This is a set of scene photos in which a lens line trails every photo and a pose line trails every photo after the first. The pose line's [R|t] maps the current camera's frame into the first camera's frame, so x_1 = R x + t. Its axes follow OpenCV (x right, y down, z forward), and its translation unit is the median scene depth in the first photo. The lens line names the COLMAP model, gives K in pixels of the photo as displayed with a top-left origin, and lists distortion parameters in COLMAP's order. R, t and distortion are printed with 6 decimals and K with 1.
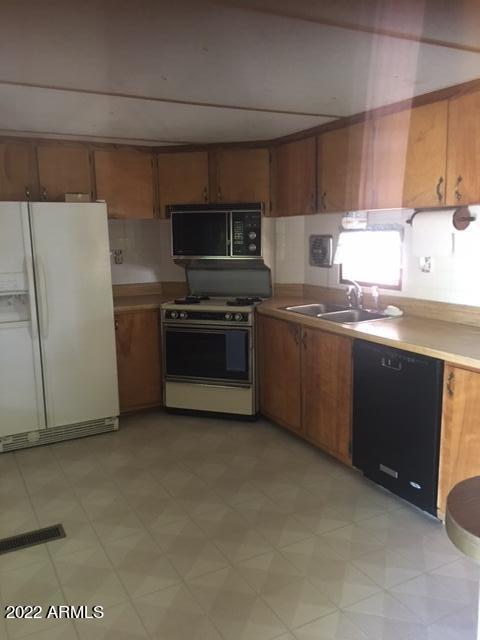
lens RADIAL K [[532.9, 0, 236.9], [0, 532.9, 317.0], [0, 0, 1]] dist [0.057210, -0.101666]
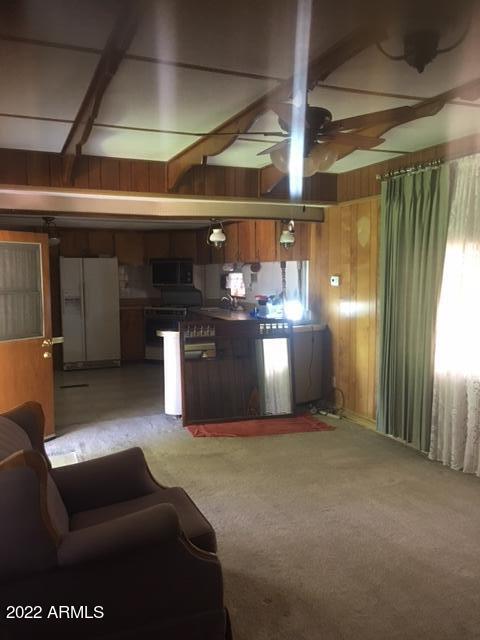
lens RADIAL K [[532.9, 0, 236.9], [0, 532.9, 317.0], [0, 0, 1]] dist [0.057210, -0.101666]
pose [[0.994231, 0.018675, -0.105624, 0.433890], [-0.026939, 0.996639, -0.077360, 0.165898], [0.103824, 0.079759, 0.991393, -0.996741]]
